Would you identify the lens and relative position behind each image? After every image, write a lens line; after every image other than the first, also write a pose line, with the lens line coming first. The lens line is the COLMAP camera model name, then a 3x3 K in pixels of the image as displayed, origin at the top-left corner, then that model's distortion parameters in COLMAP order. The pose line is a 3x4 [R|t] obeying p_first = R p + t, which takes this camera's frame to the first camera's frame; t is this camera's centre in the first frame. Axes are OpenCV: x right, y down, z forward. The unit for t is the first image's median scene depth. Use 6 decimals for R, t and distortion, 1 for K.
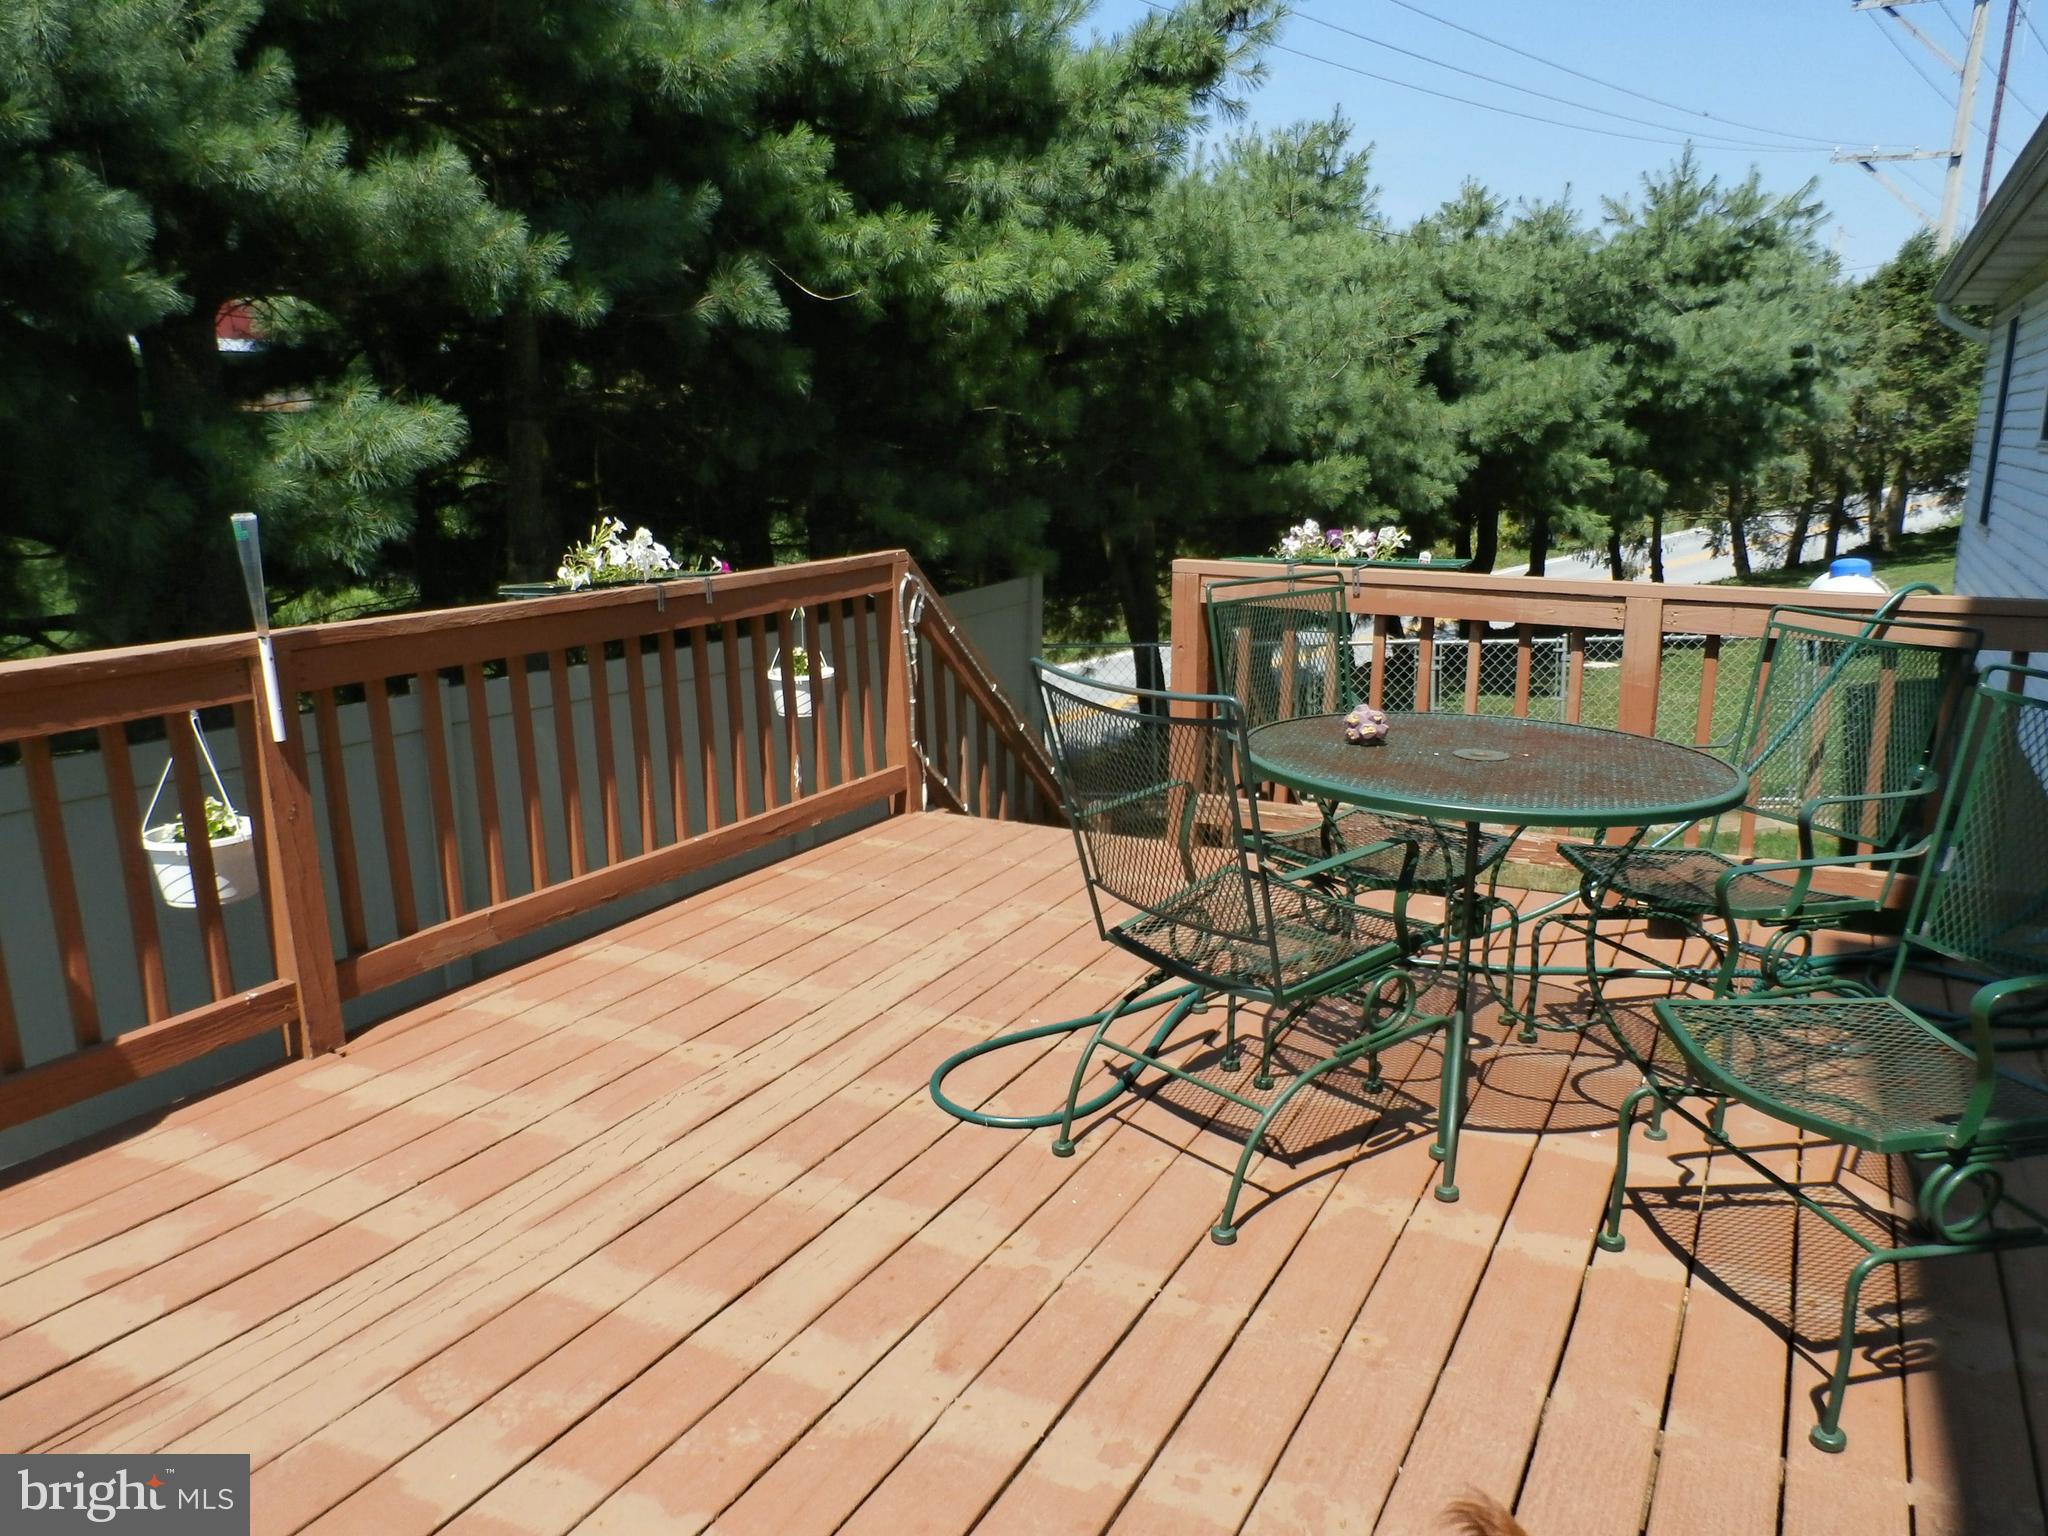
lens RADIAL K [[1520.3, 0, 1024.0], [0, 1520.3, 768.0], [0, 0, 1]] dist [-0.009099, -0.036413]
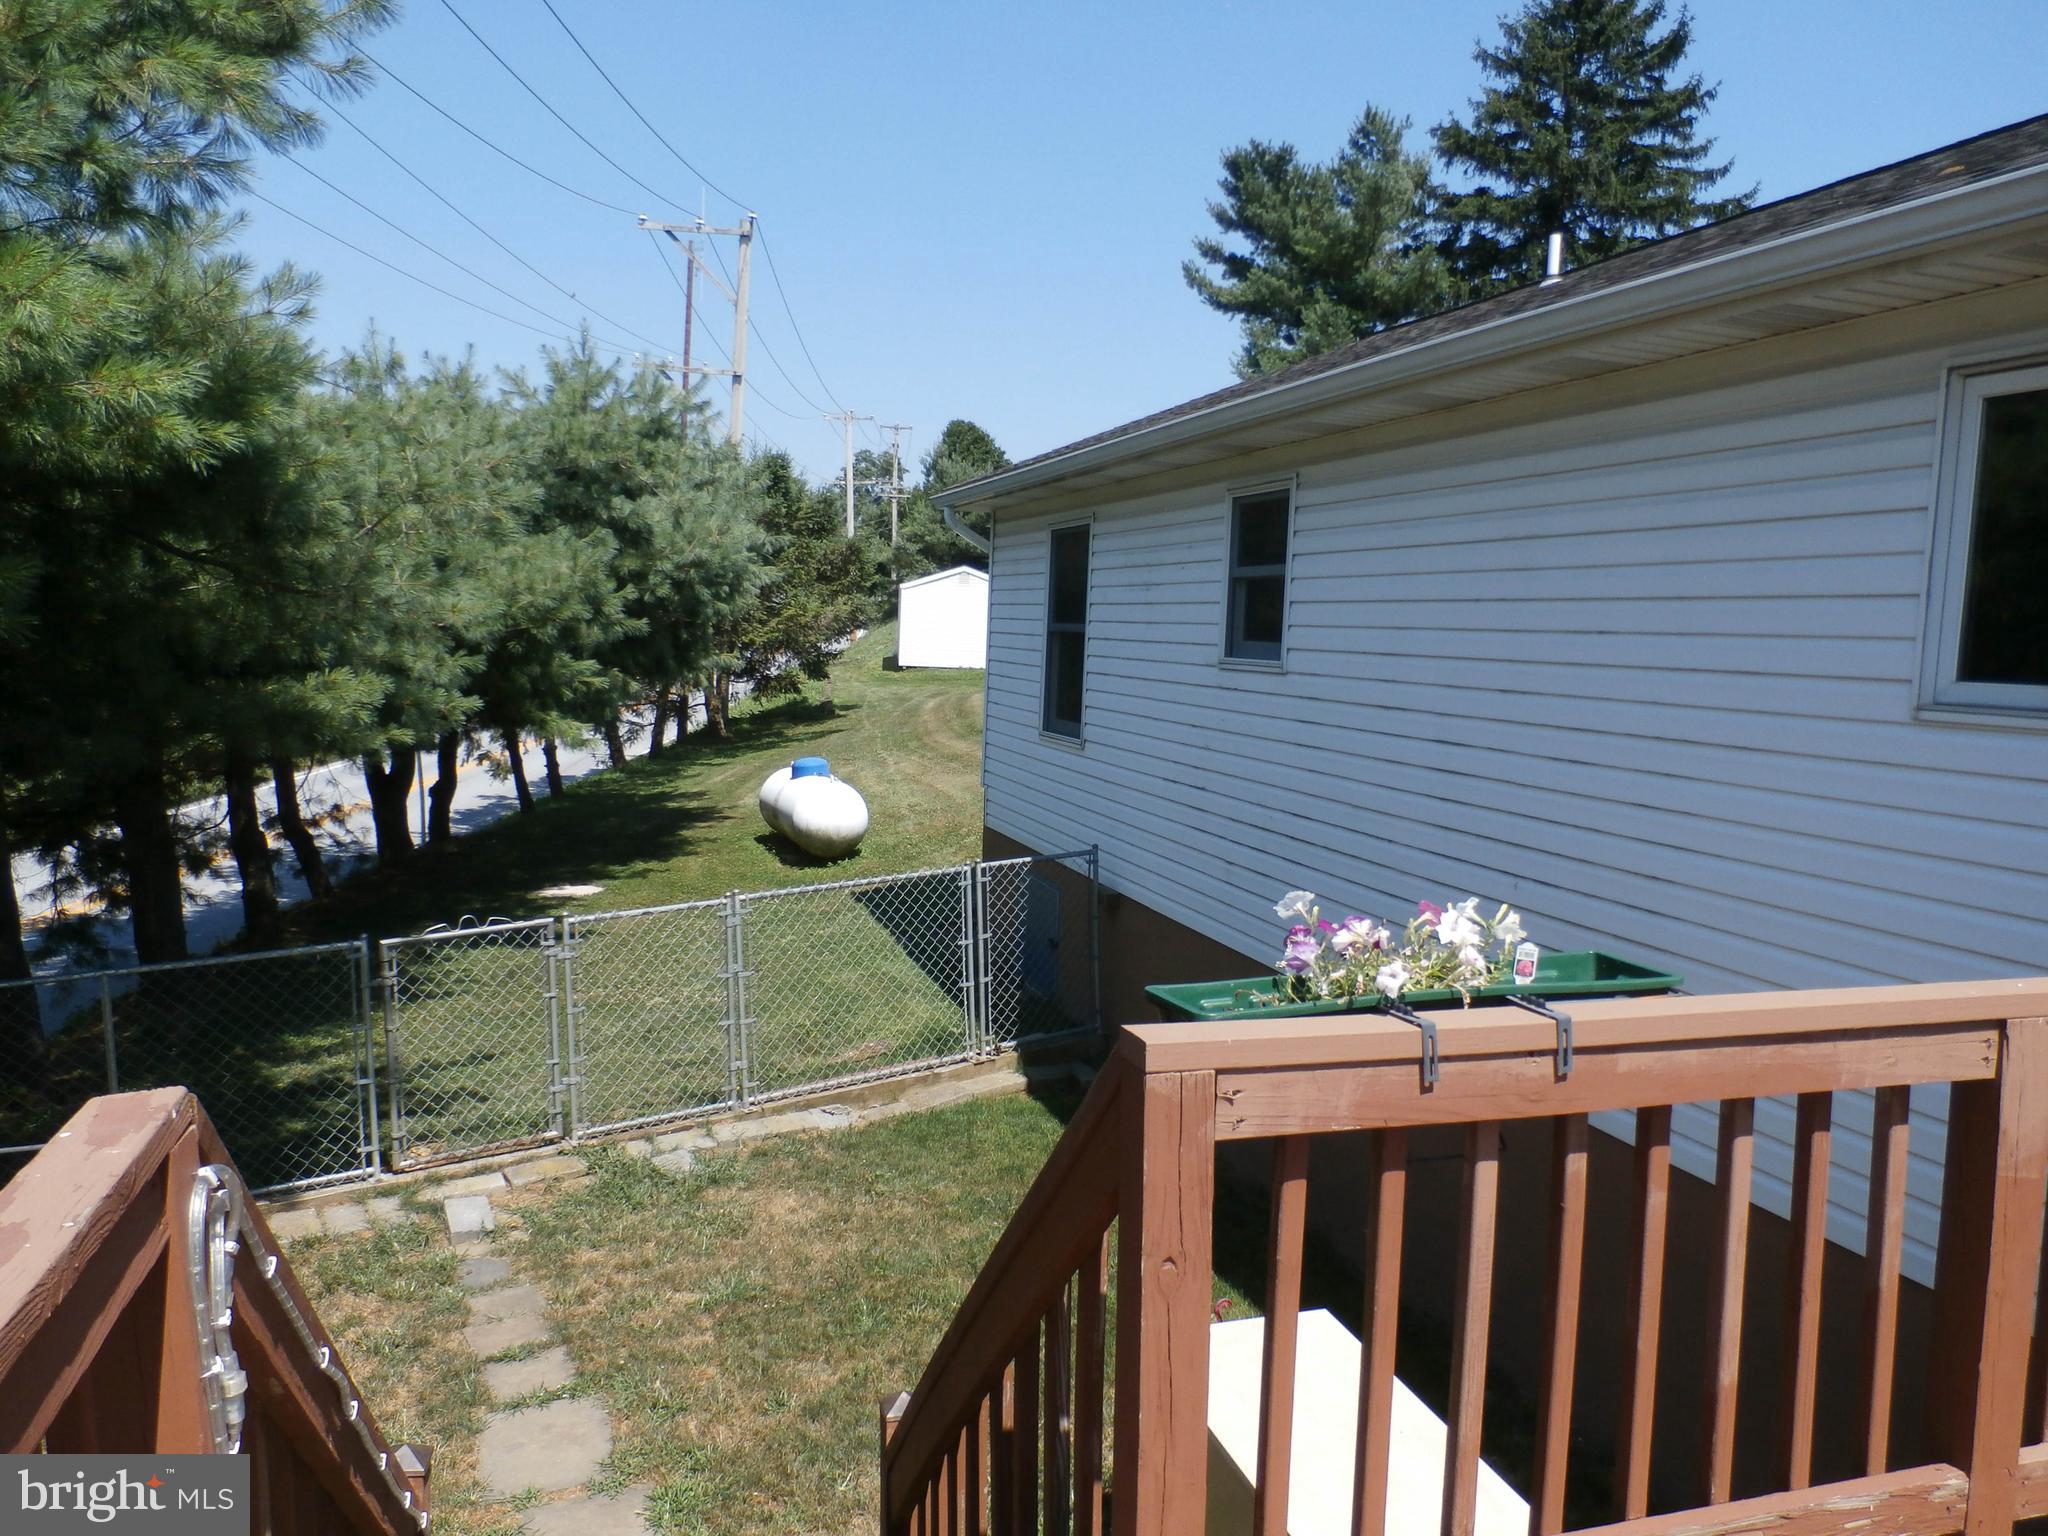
lens RADIAL K [[1520.3, 0, 1024.0], [0, 1520.3, 768.0], [0, 0, 1]] dist [-0.009099, -0.036413]
pose [[0.707204, -0.044108, 0.705633, -0.048397], [0.125911, 0.989955, -0.064312, -0.048203], [-0.695708, 0.134329, 0.705653, 0.197420]]
